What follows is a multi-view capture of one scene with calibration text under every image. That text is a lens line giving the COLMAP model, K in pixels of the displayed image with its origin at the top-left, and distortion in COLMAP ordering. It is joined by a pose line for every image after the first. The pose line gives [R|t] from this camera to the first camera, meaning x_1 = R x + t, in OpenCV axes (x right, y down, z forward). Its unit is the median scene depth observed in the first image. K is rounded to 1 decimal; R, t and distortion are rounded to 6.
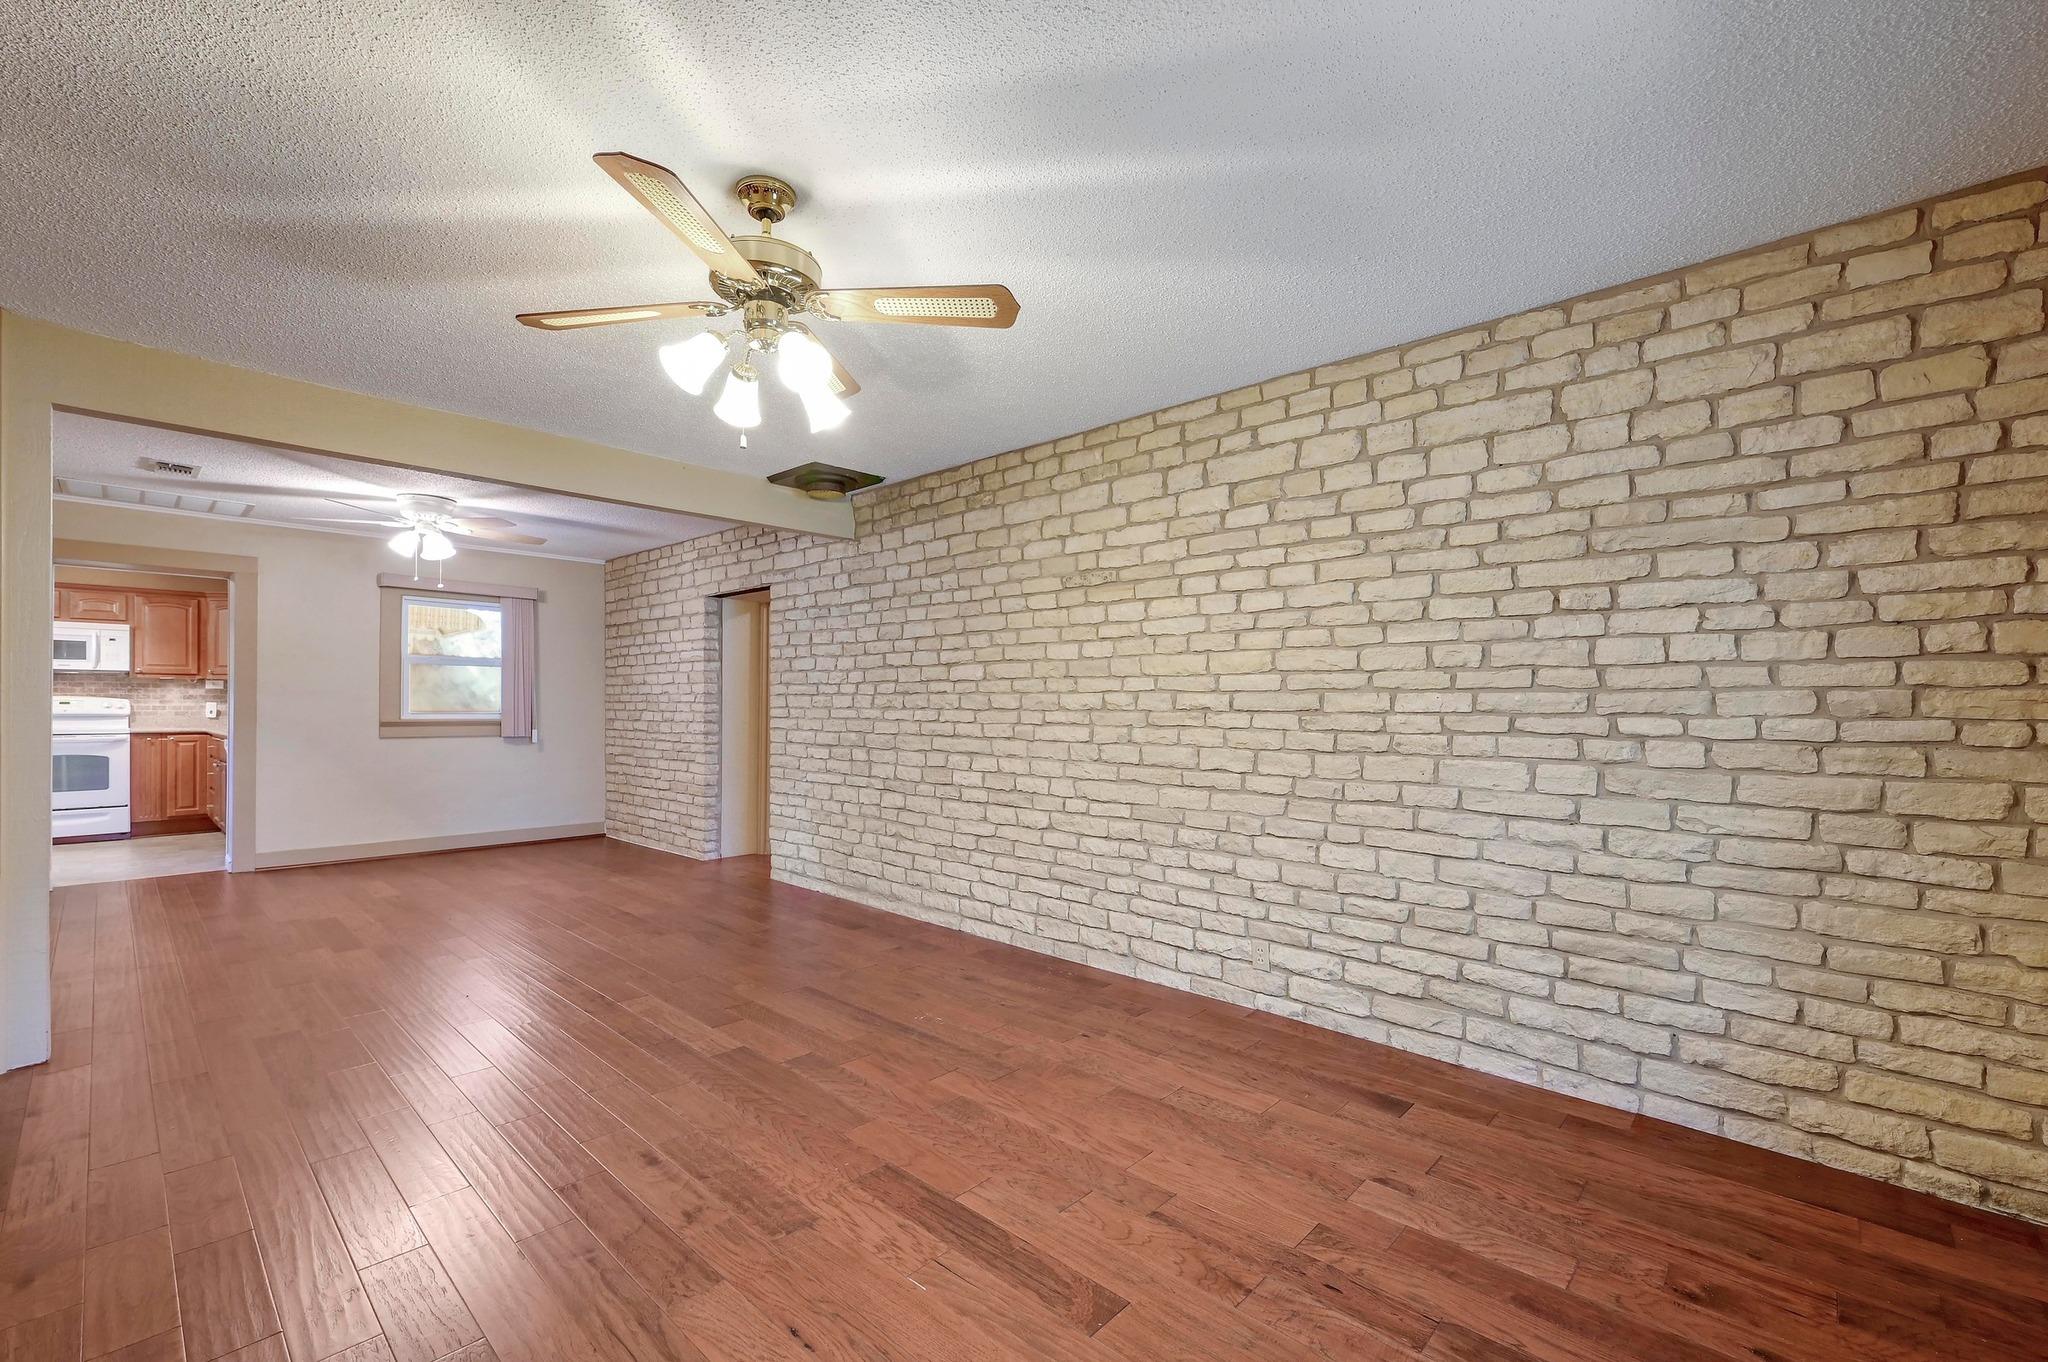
lens RADIAL K [[865.1, 0, 1028.0], [0, 865.1, 692.1], [0, 0, 1]] dist [-0.002771, -0.000133]
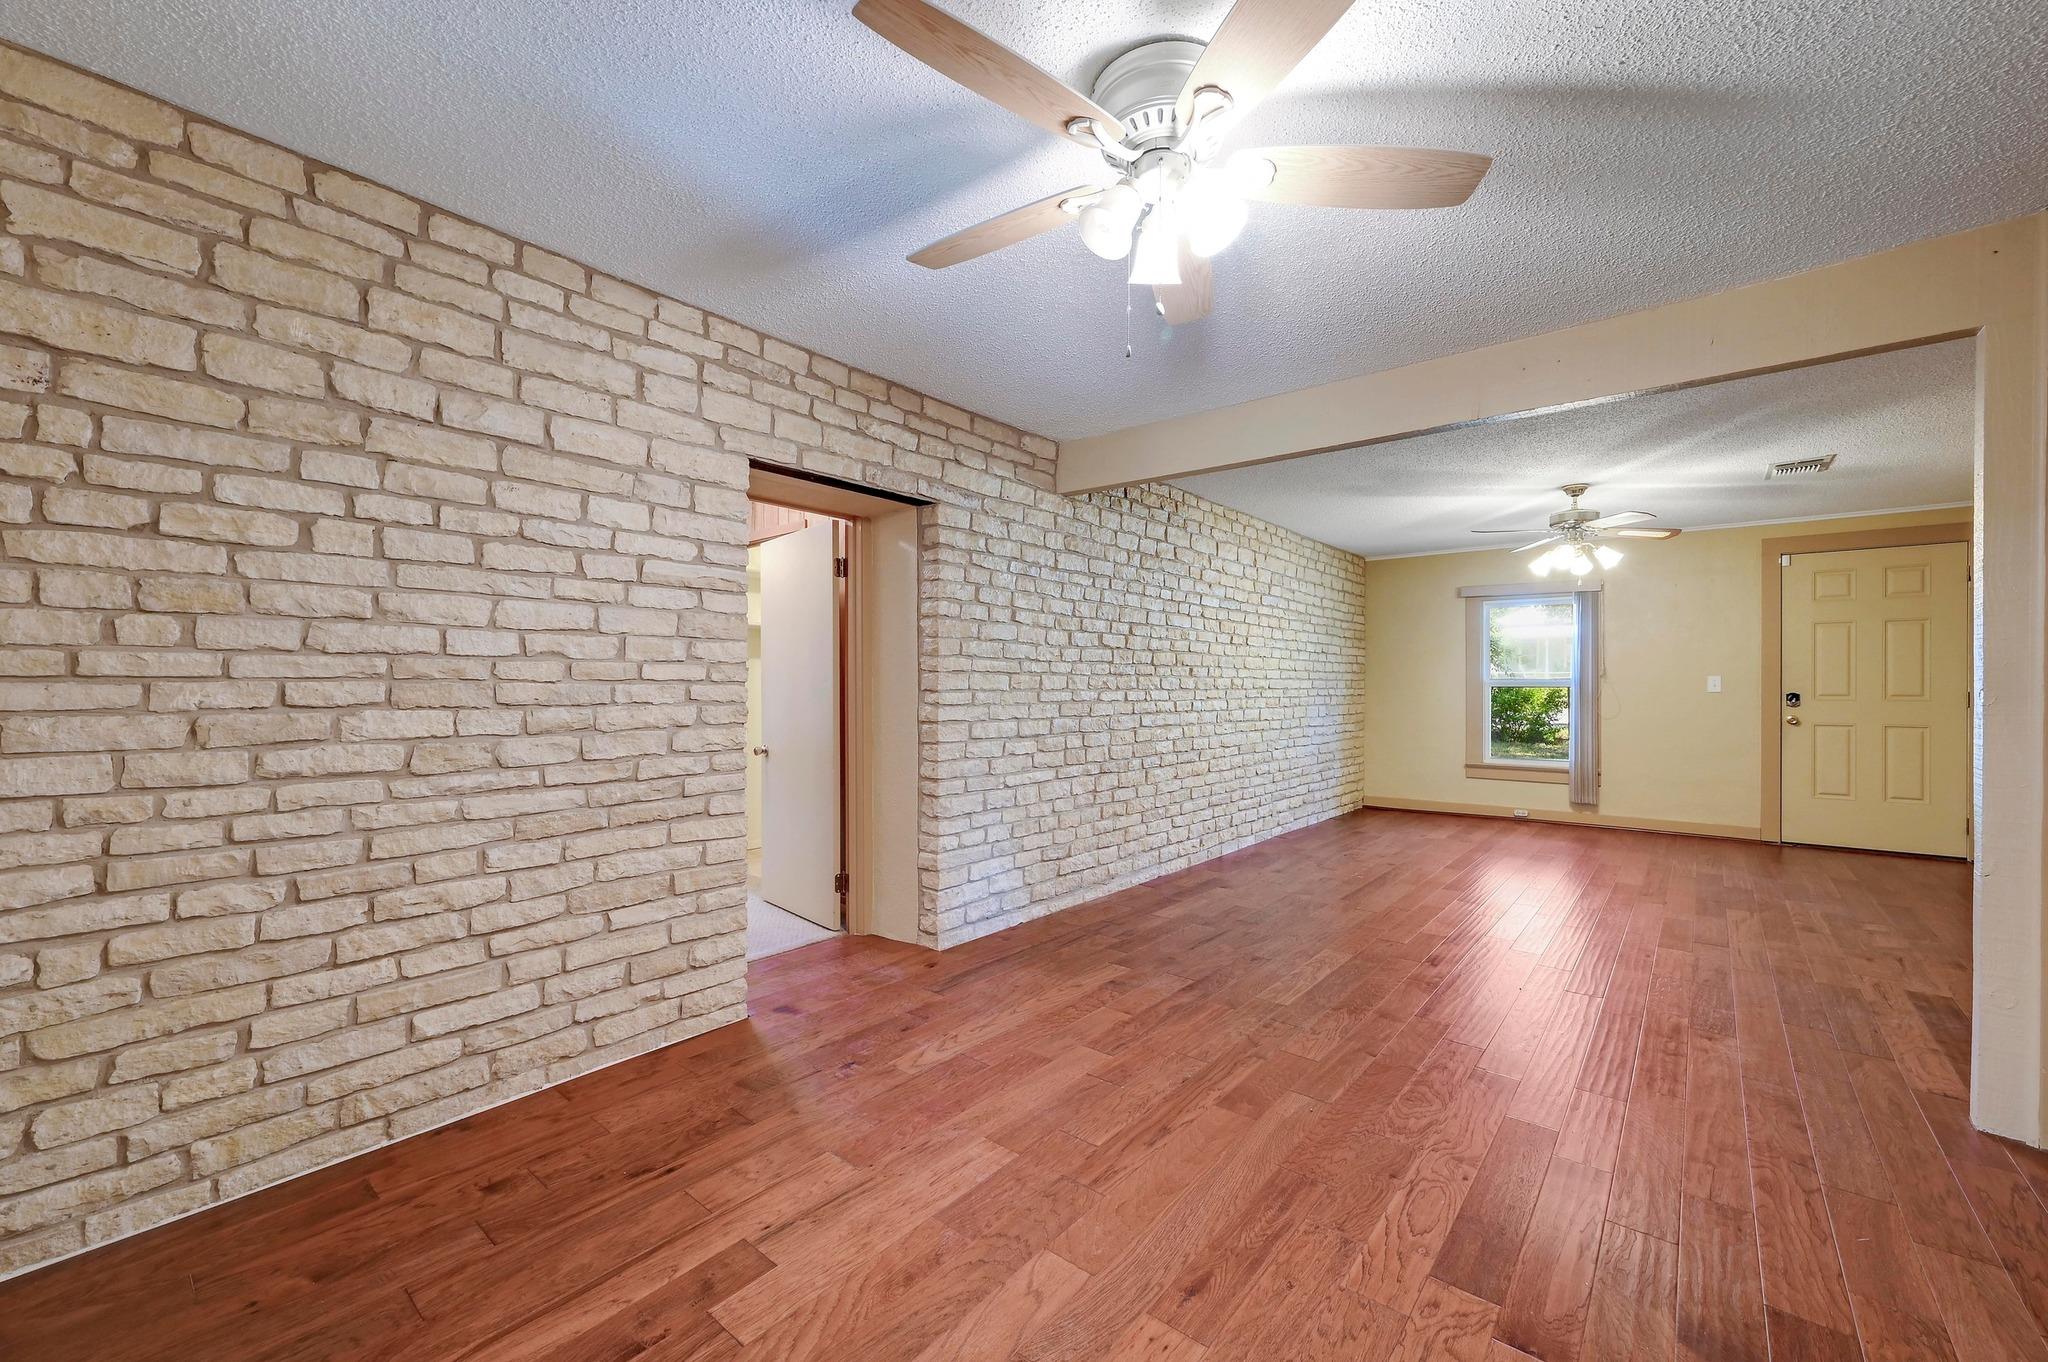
lens RADIAL K [[819.8, 0, 1024.5], [0, 819.8, 684.6], [0, 0, 1]] dist [-0.002669, 0.000296]
pose [[-0.057794, -0.000343, 0.998328, -1.053865], [-0.014406, 0.999896, -0.000490, 0.014575], [-0.998225, -0.014411, -0.057793, 1.112239]]
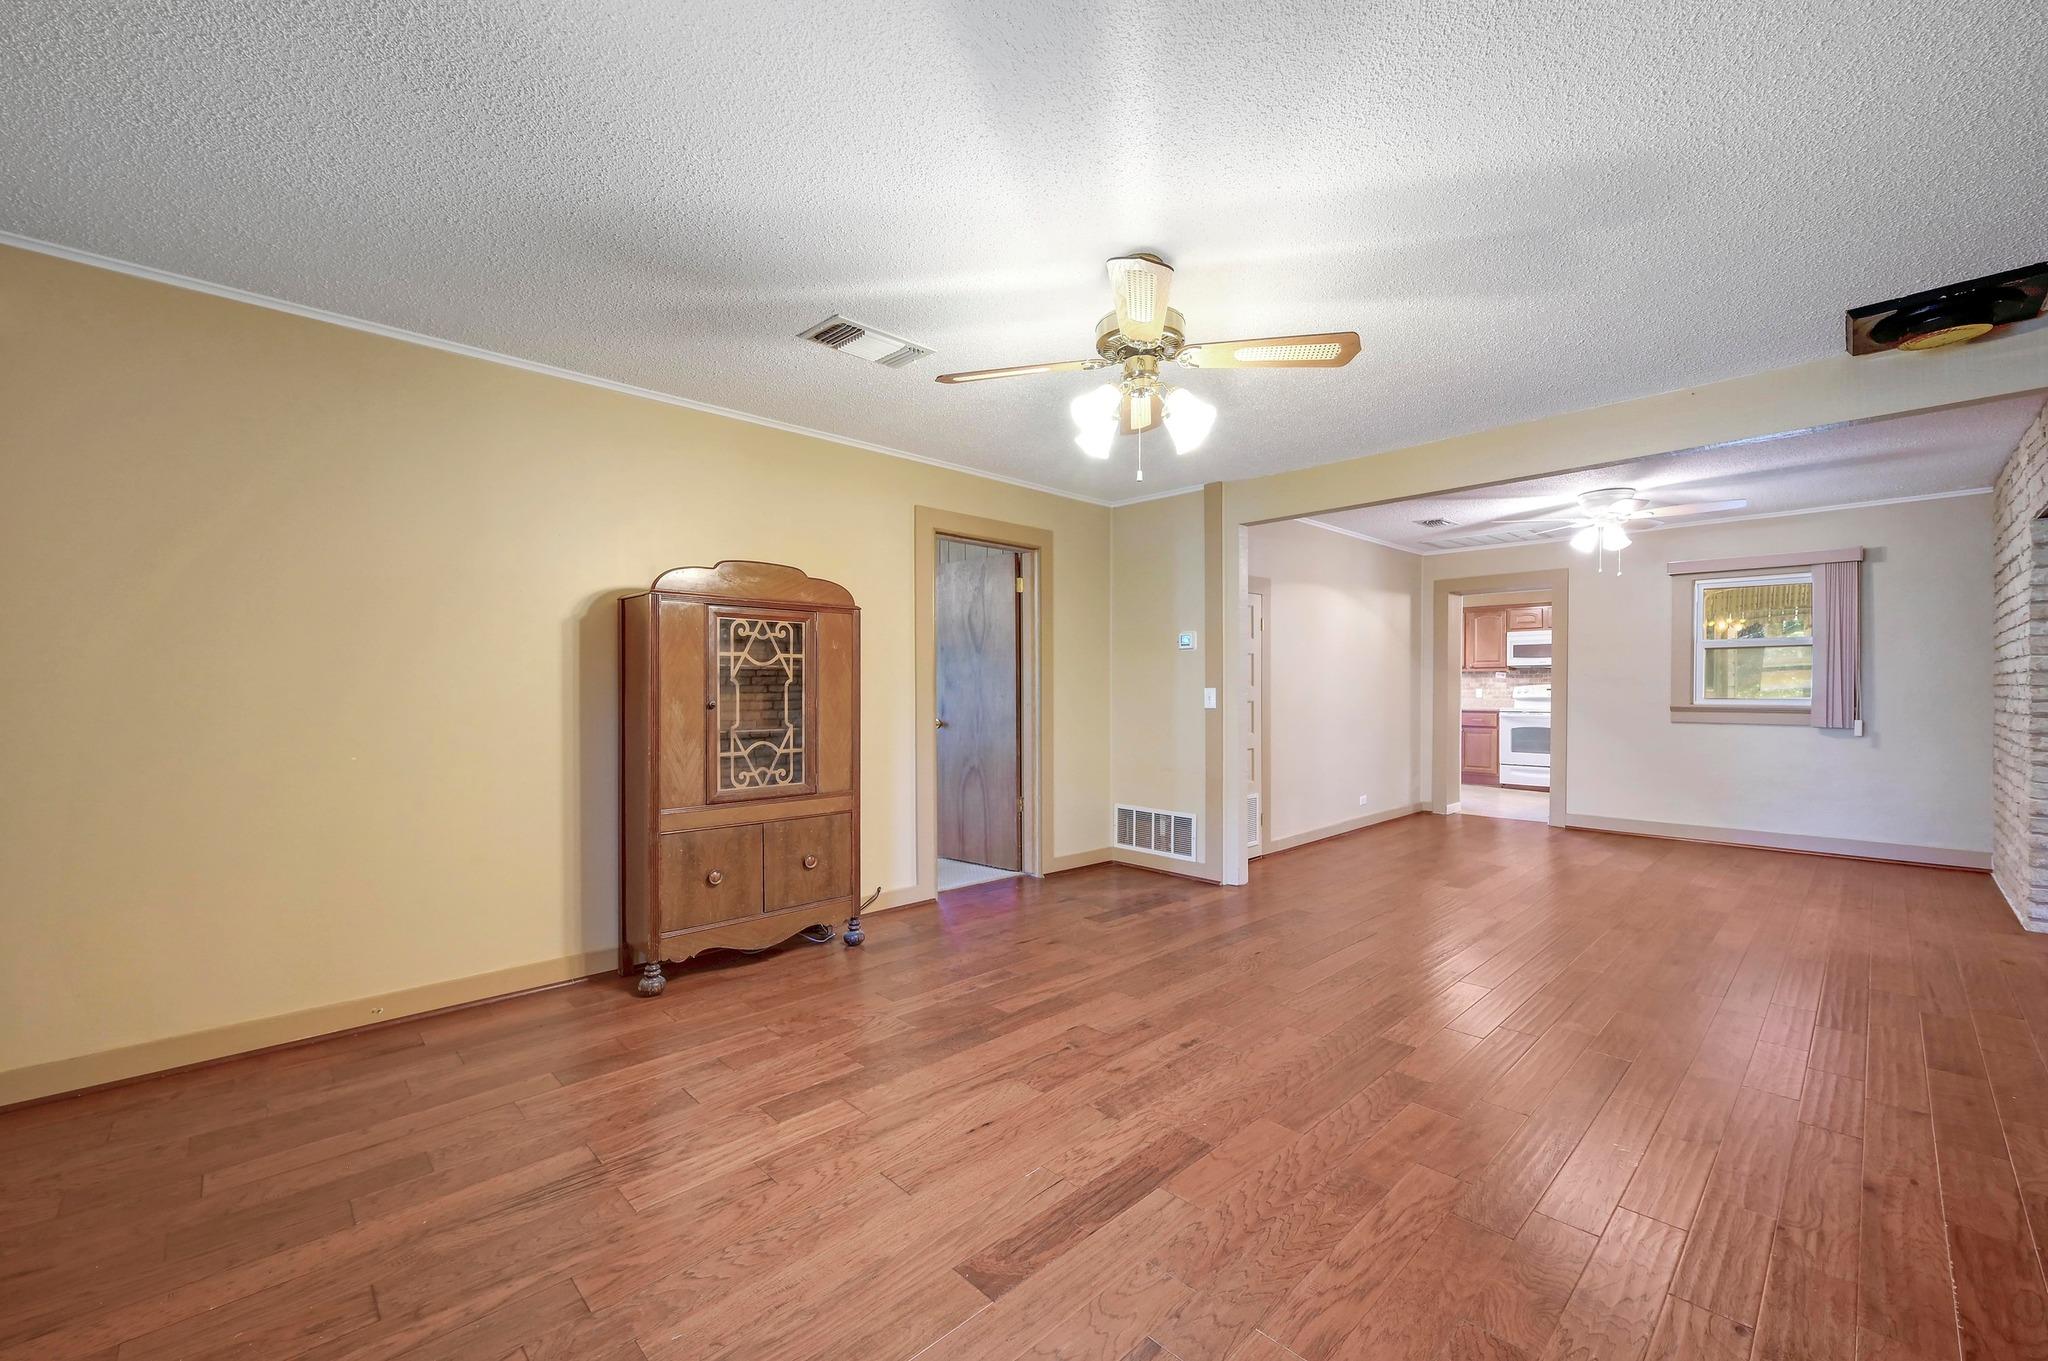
lens RADIAL K [[819.8, 0, 1029.3], [0, 819.8, 689.5], [0, 0, 1]] dist [-0.002669, 0.000296]
pose [[-0.051997, -0.002115, -0.998645, 0.431538], [0.016029, 0.999867, -0.002953, 0.007698], [0.998519, -0.016161, -0.051956, 0.455055]]
